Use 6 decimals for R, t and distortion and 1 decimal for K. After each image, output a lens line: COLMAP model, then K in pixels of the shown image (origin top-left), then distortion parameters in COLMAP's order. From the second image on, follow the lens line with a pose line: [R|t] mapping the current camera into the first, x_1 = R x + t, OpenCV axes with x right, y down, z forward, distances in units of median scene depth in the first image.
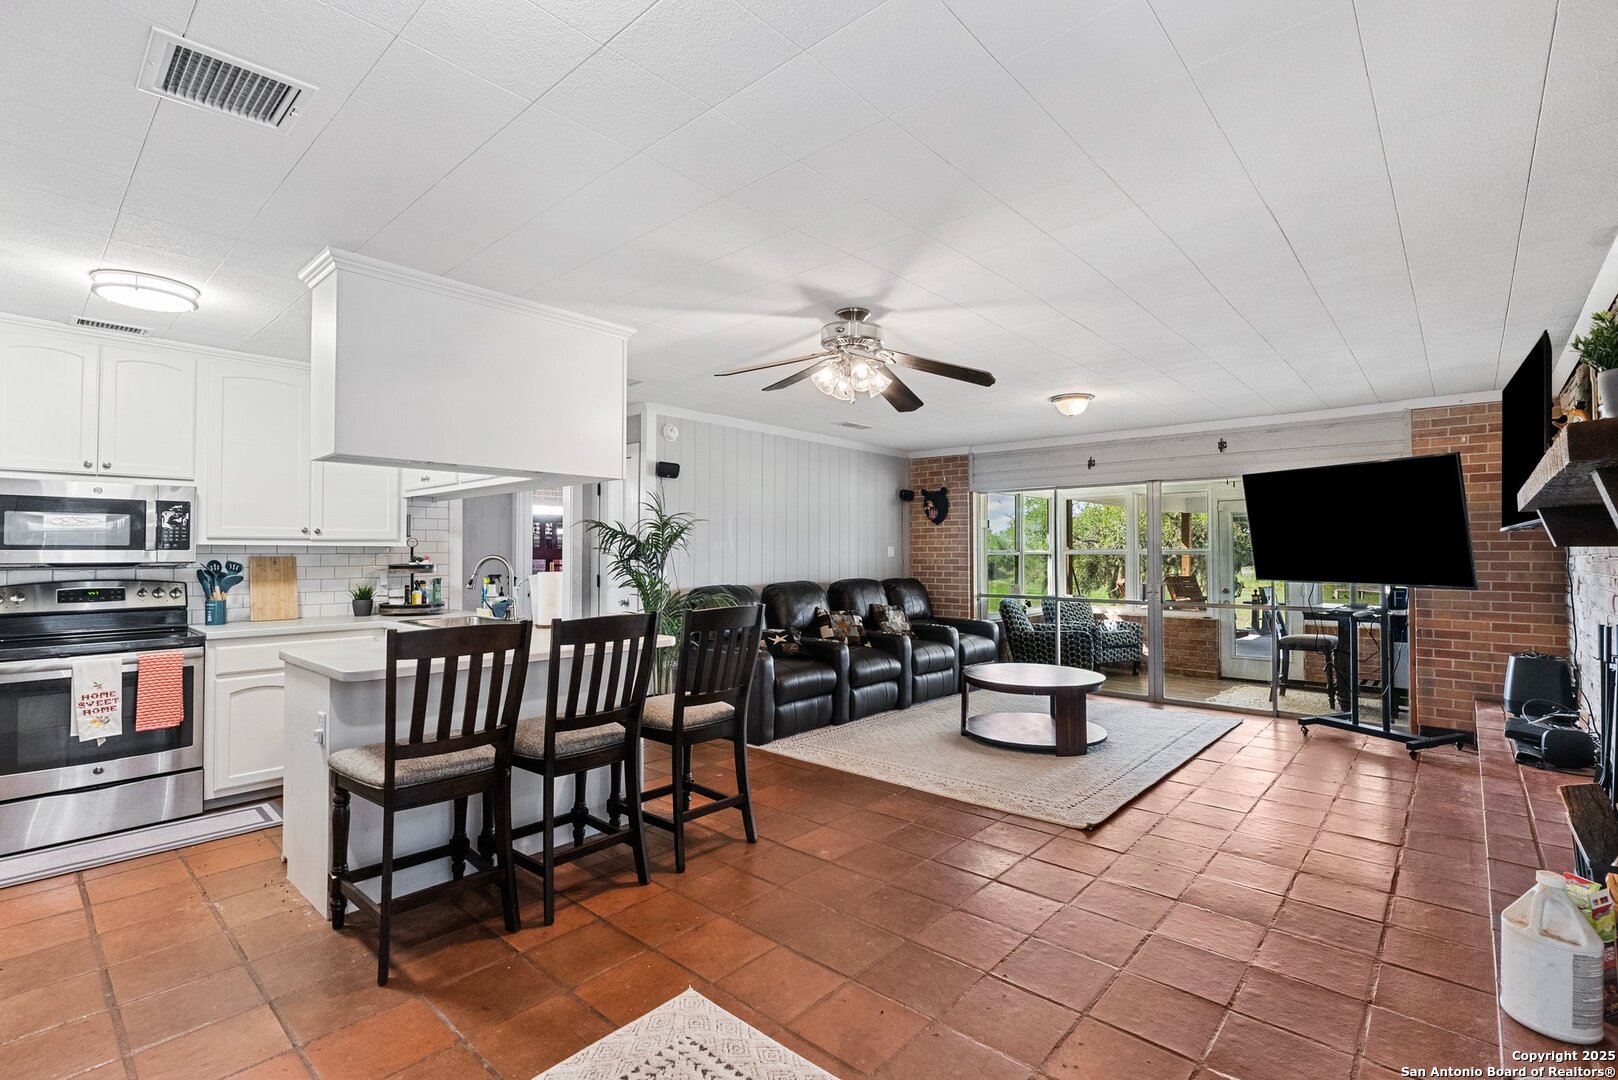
lens RADIAL K [[742.7, 0, 808.8], [0, 742.7, 540.3], [0, 0, 1]] dist [-0.009484, 0.000200]
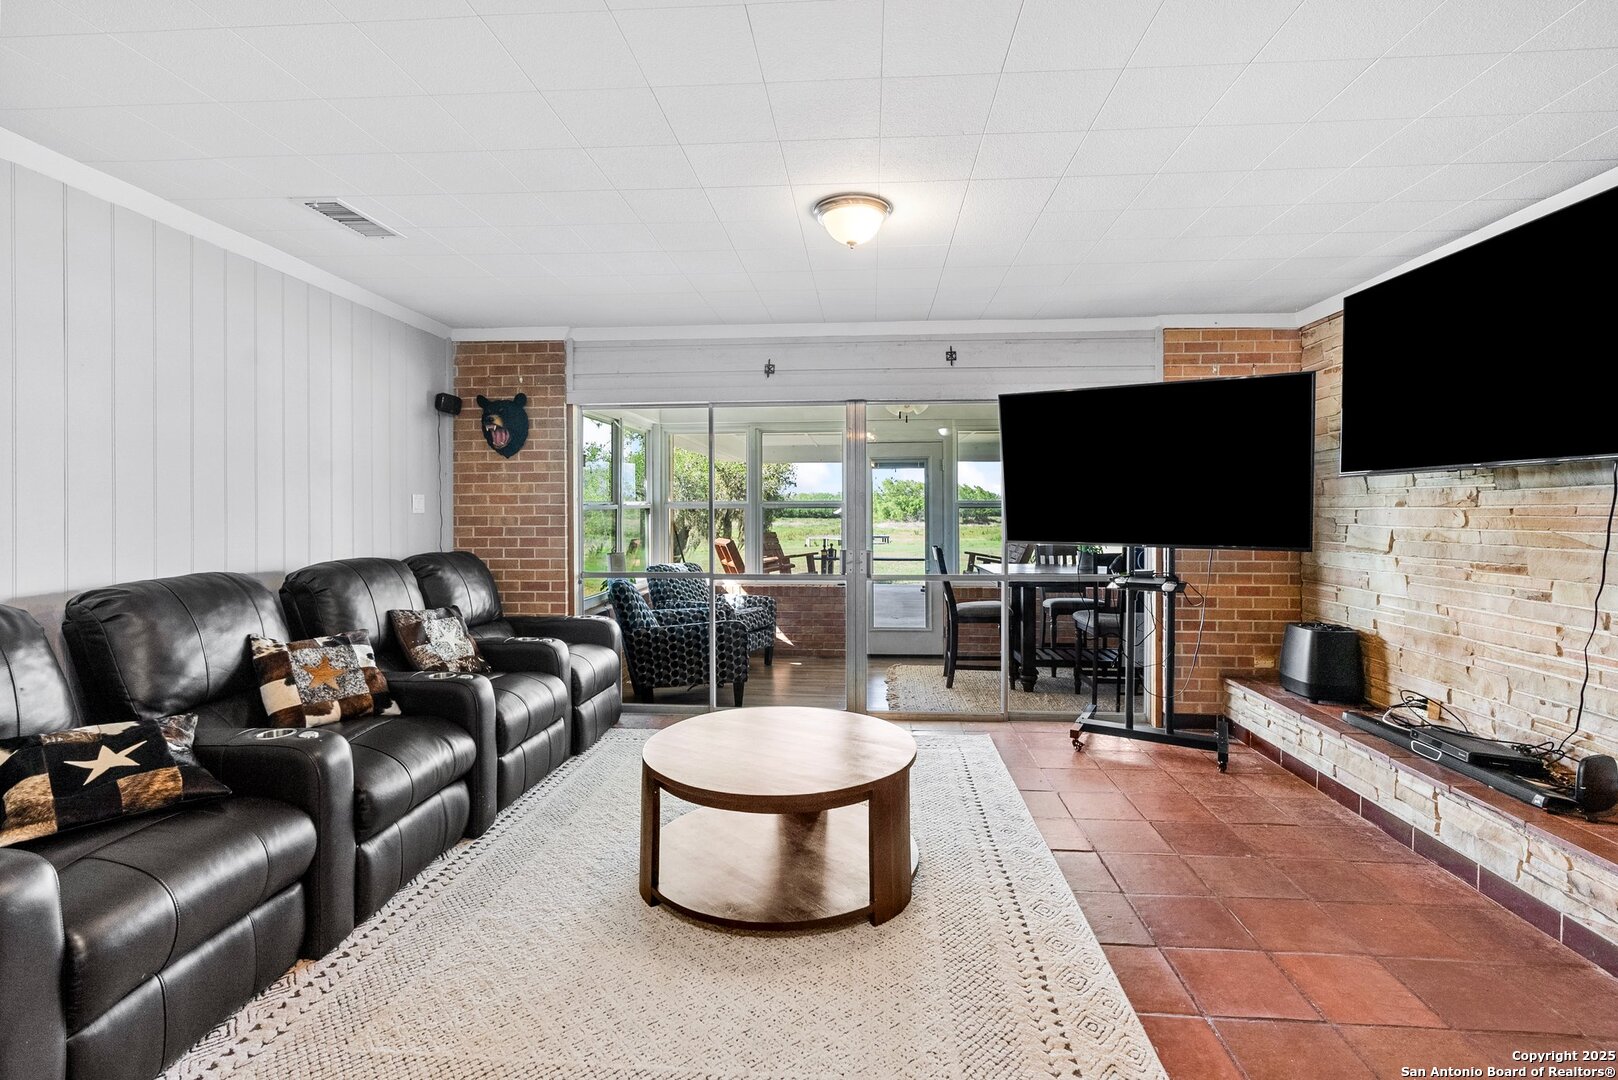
lens RADIAL K [[742.7, 0, 814.3], [0, 742.7, 517.7], [0, 0, 1]] dist [-0.009484, 0.000200]
pose [[0.791585, -0.010274, 0.610973, 0.008771], [-0.008537, 0.999575, 0.027870, 0.009334], [-0.611000, -0.027277, 0.791160, 0.467845]]
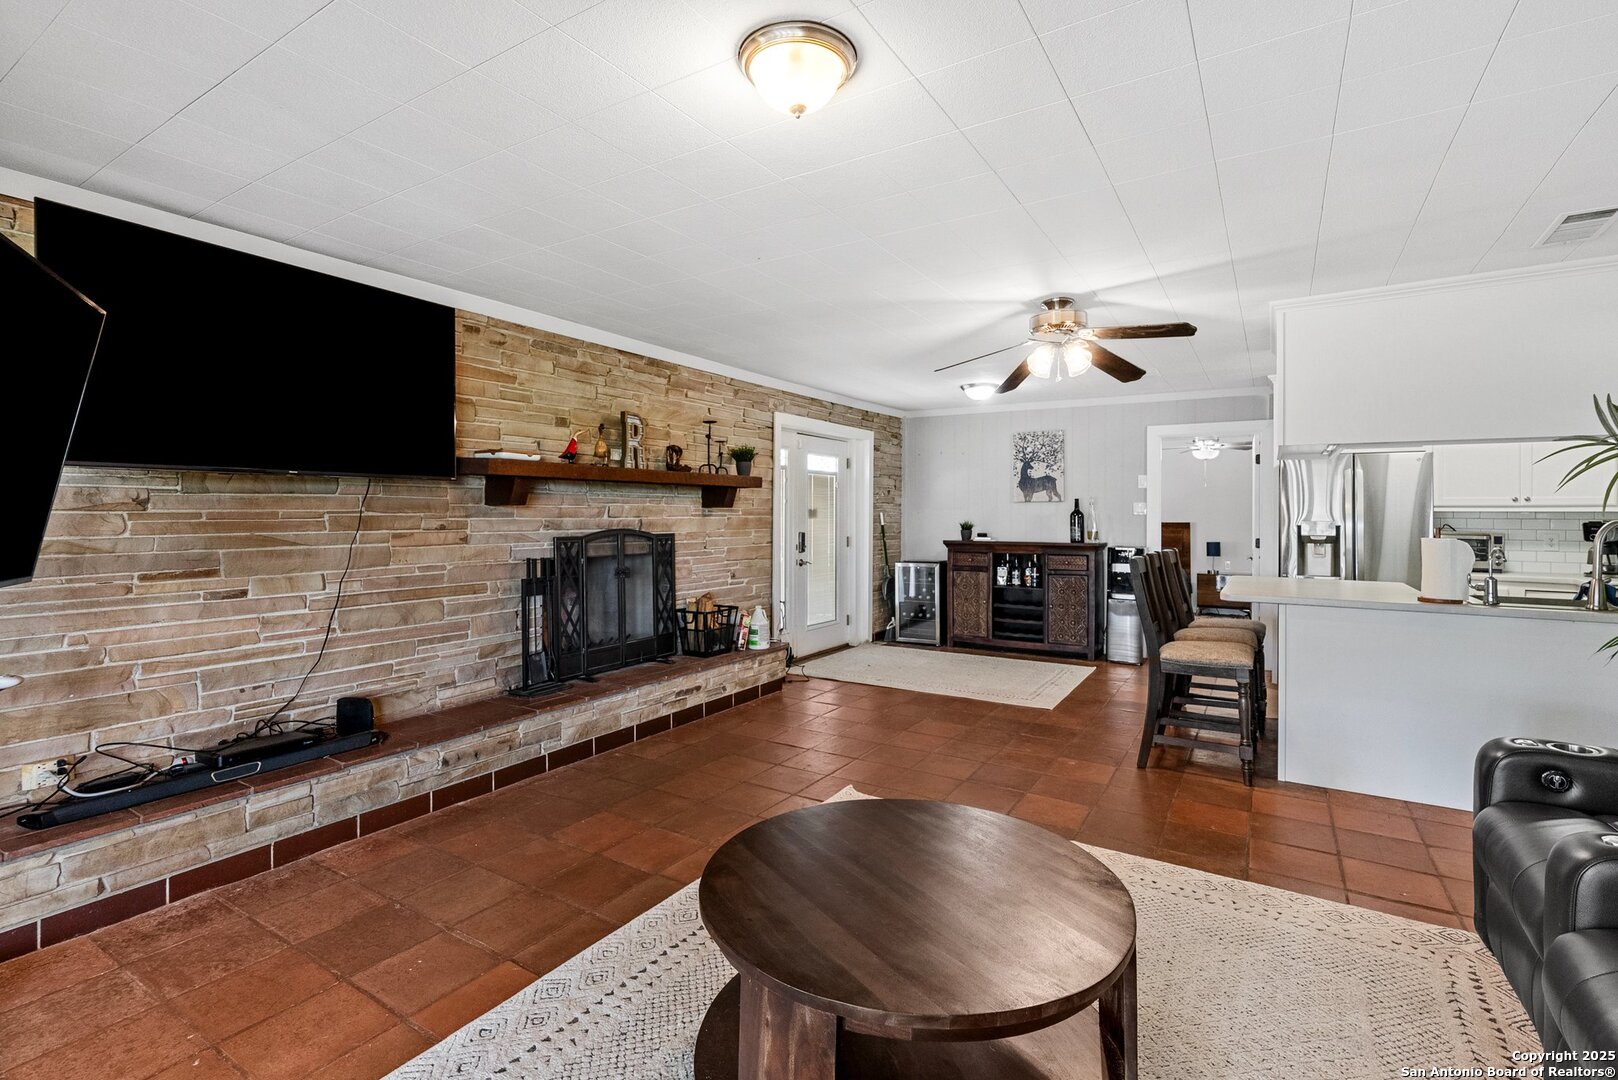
lens RADIAL K [[742.7, 0, 810.8], [0, 742.7, 528.2], [0, 0, 1]] dist [-0.009484, 0.000200]
pose [[-0.986815, 0.004124, -0.161800, 0.299657], [0.003788, 0.999990, 0.002383, 0.021330], [0.161809, 0.001738, -0.986821, 1.015962]]
